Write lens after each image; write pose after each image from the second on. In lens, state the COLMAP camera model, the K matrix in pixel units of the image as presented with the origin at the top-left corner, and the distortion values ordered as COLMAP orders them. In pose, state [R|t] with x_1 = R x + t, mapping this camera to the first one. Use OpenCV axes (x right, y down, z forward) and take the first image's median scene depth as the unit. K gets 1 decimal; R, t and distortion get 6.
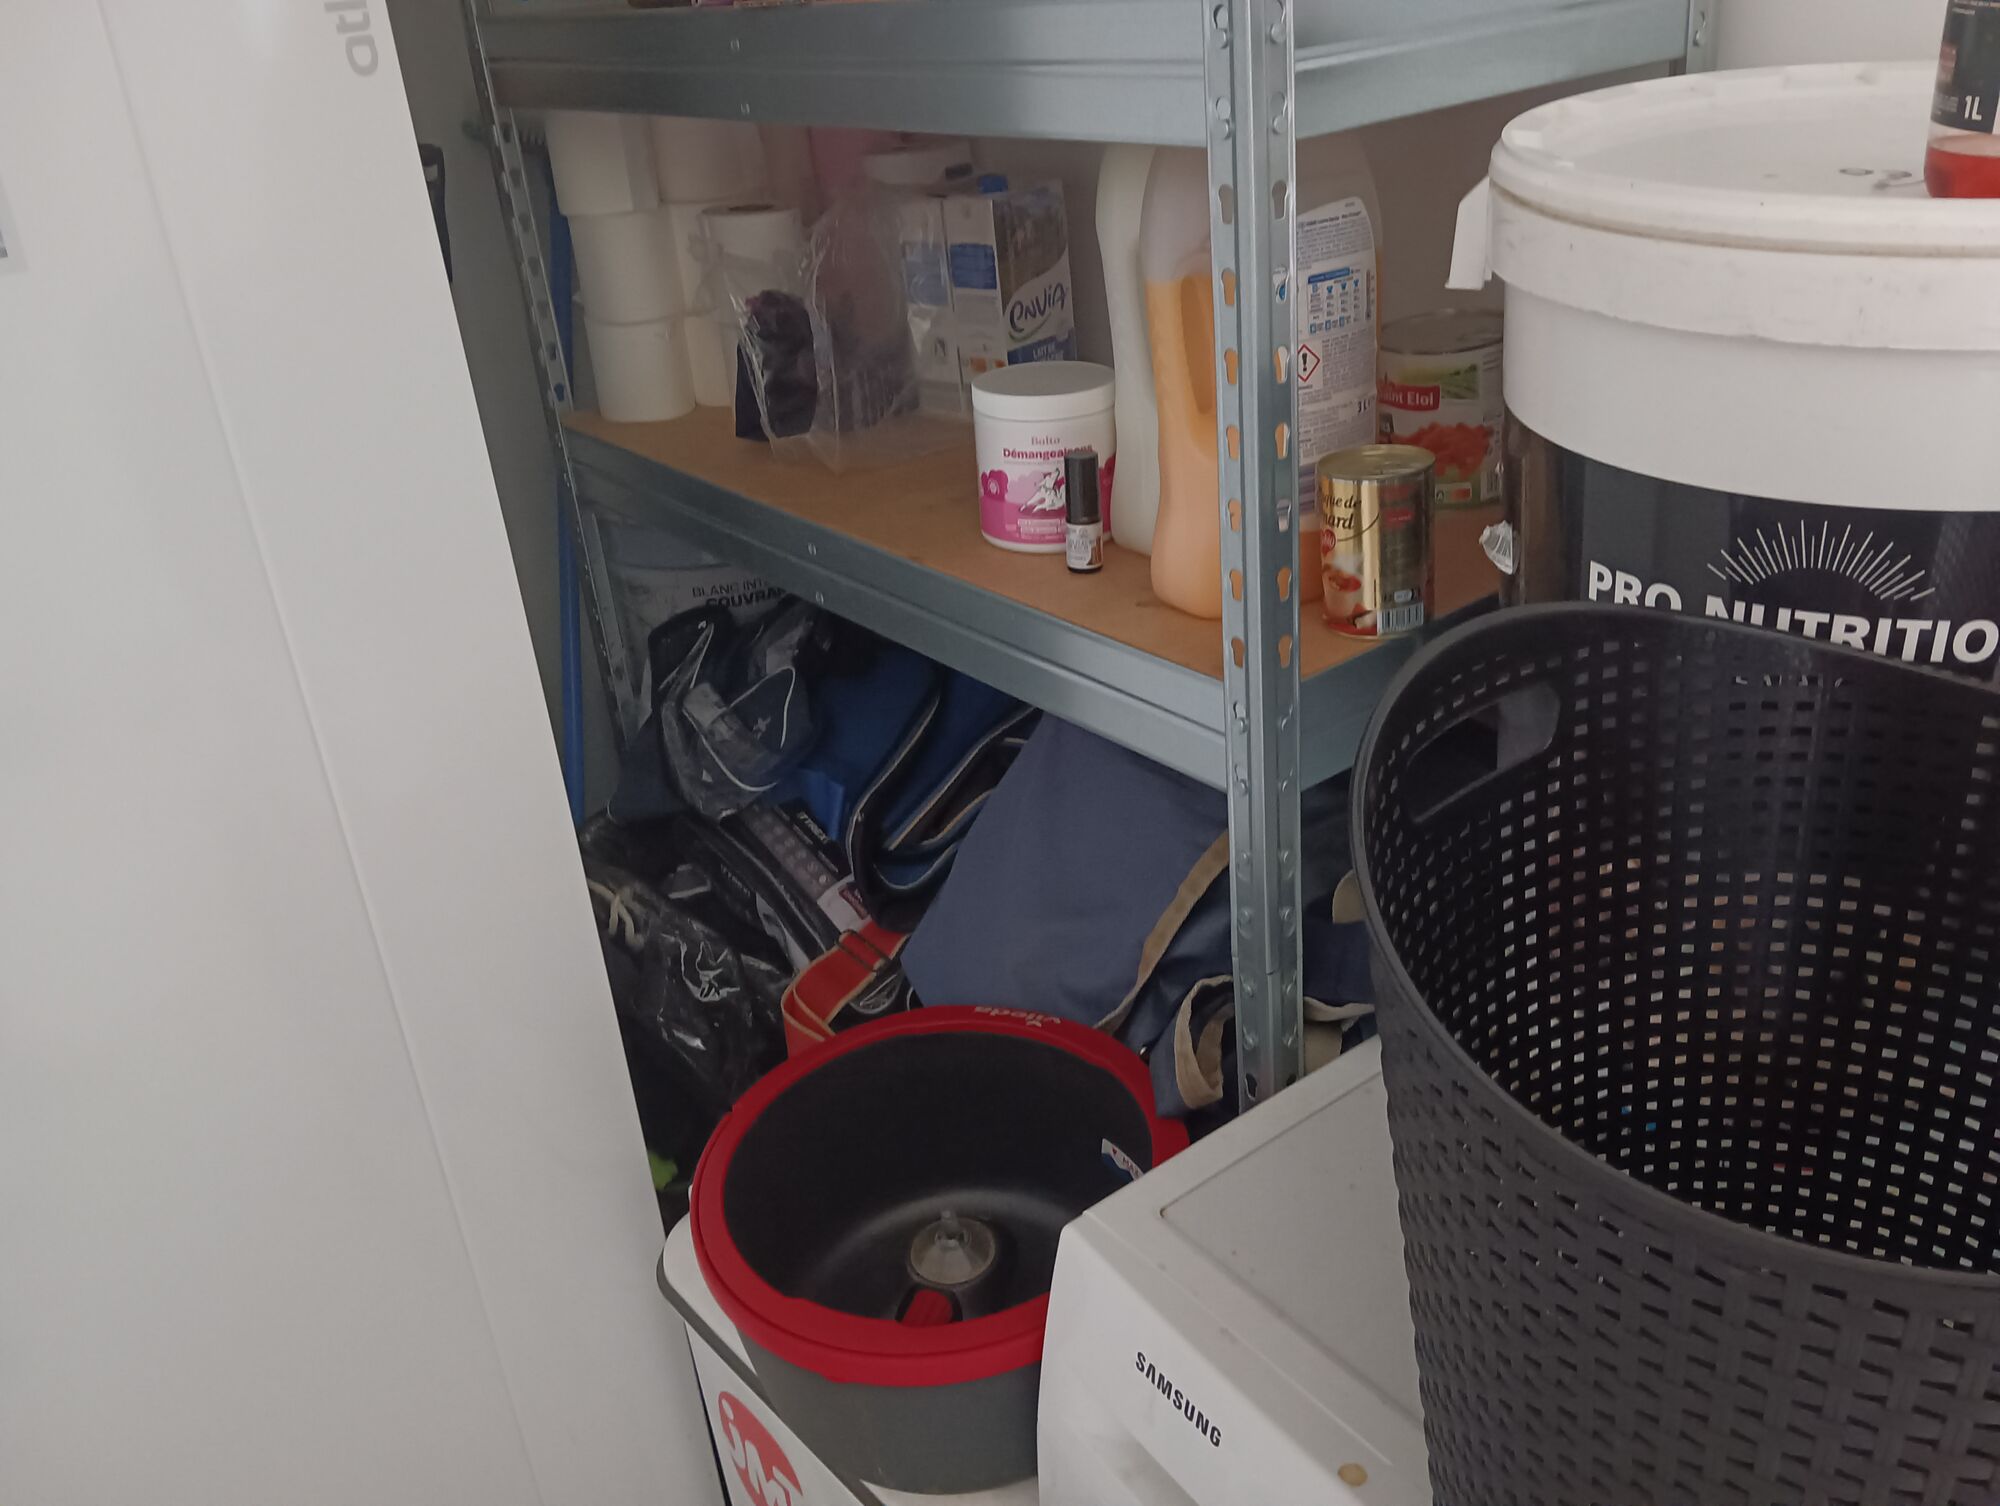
lens RADIAL K [[1417.6, 0, 938.5], [0, 1417.6, 708.4], [0, 0, 1]] dist [0.047235, -0.000035]
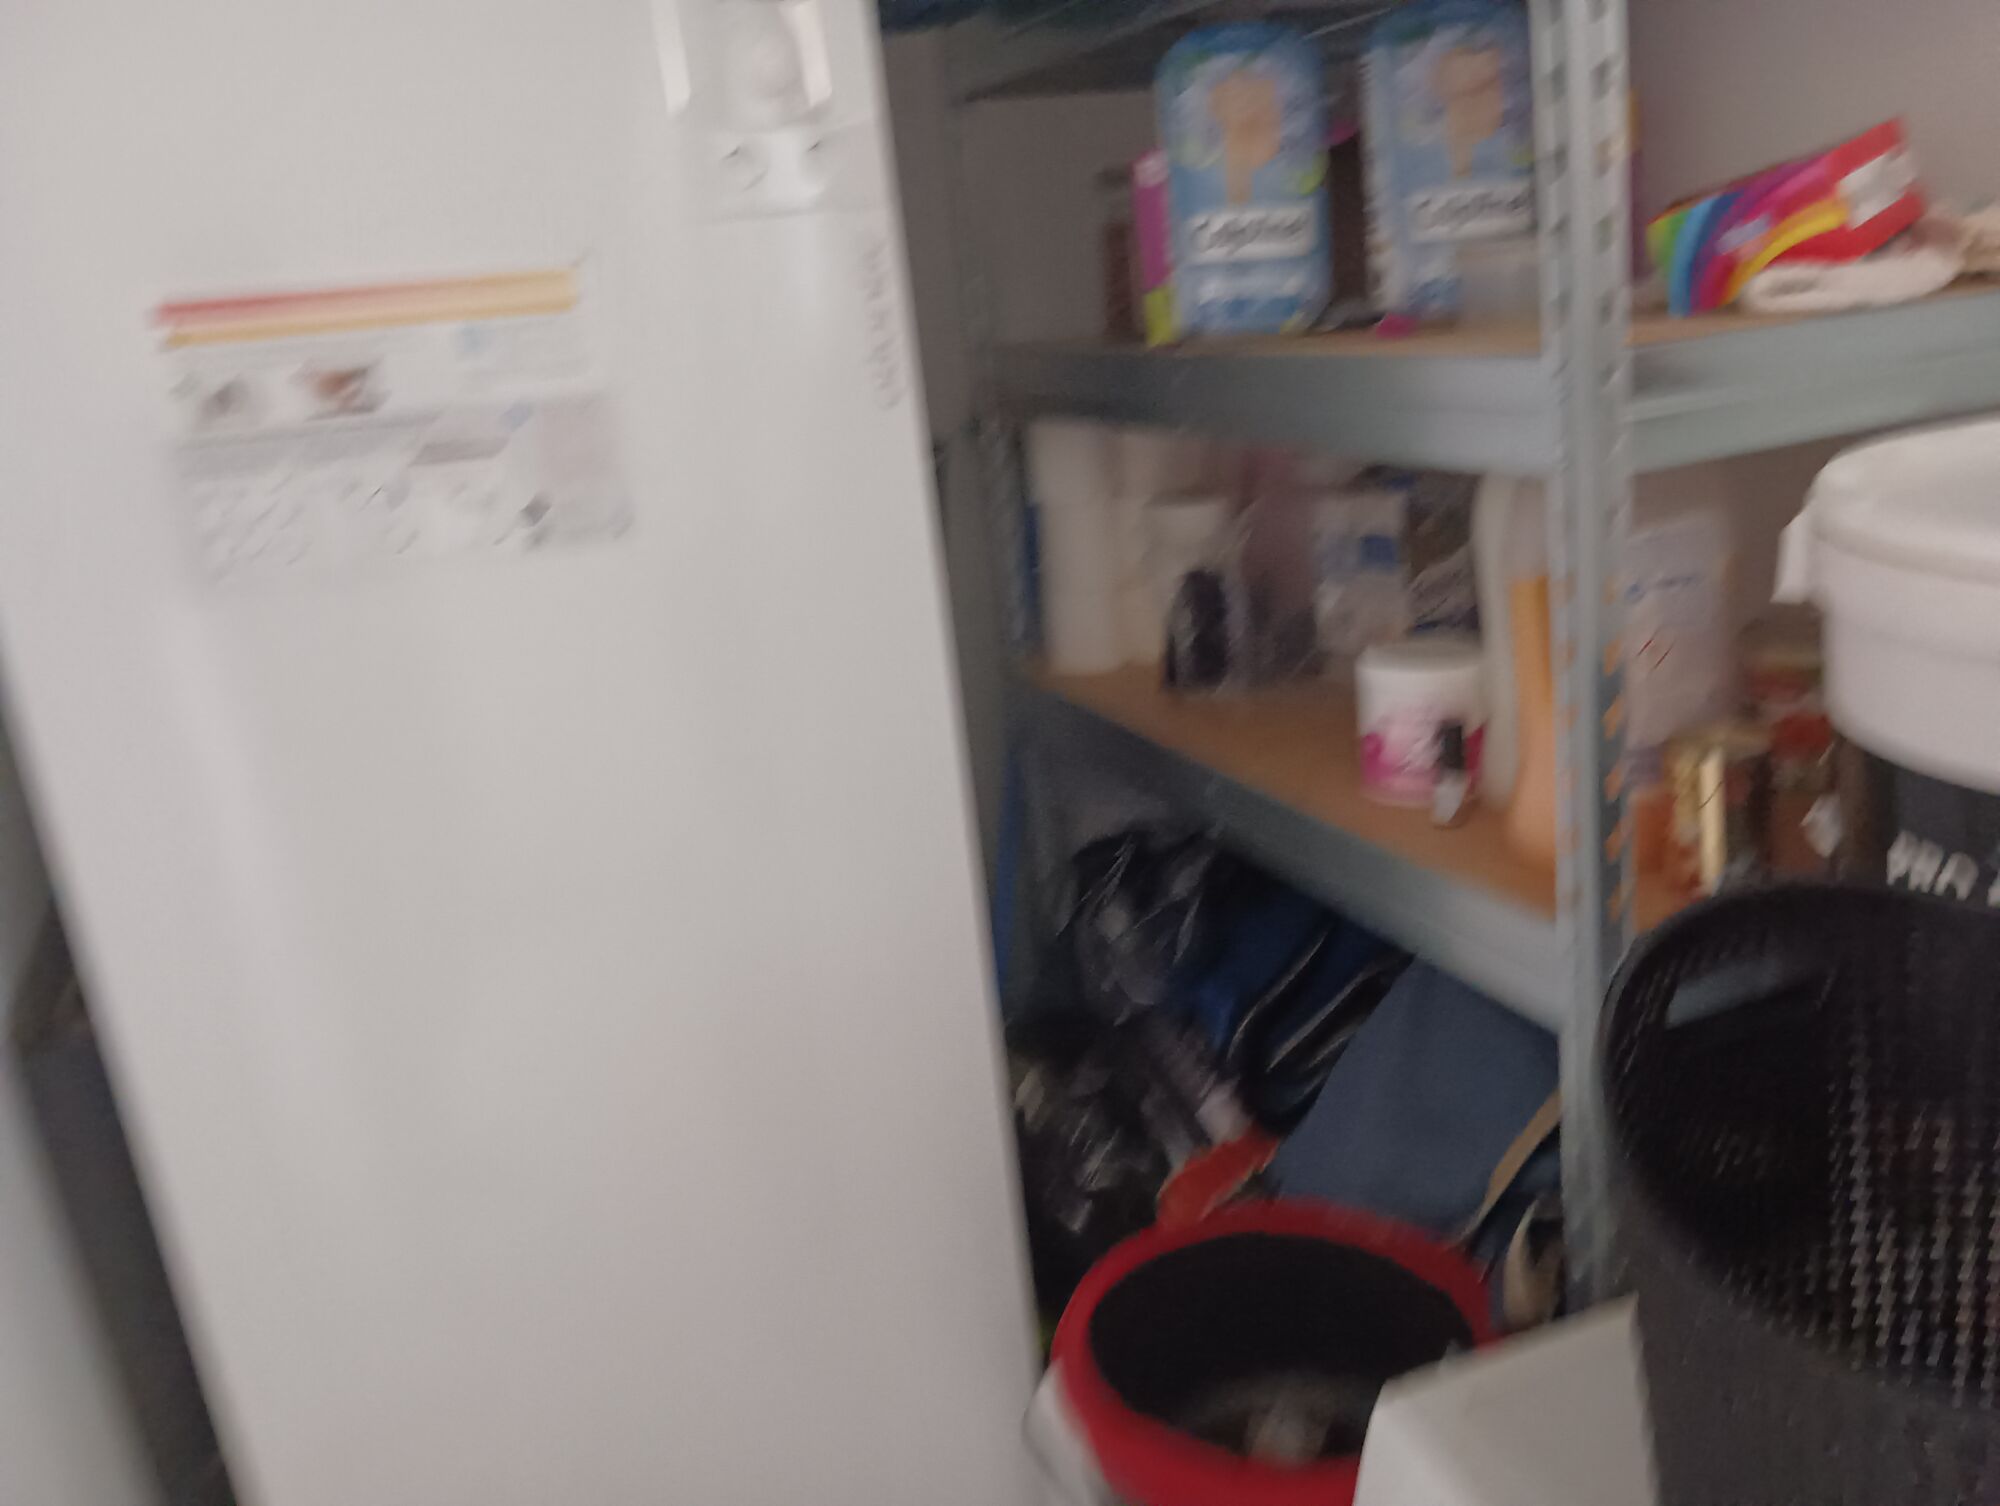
lens RADIAL K [[1543.5, 0, 1000.0], [0, 1543.5, 753.0], [0, 0, 1]] dist [-0.065035, -0.002936]
pose [[0.960933, 0.061555, -0.269849, 0.076855], [-0.098115, 0.987400, -0.124154, 0.031732], [0.258807, 0.145780, 0.954865, -0.235736]]
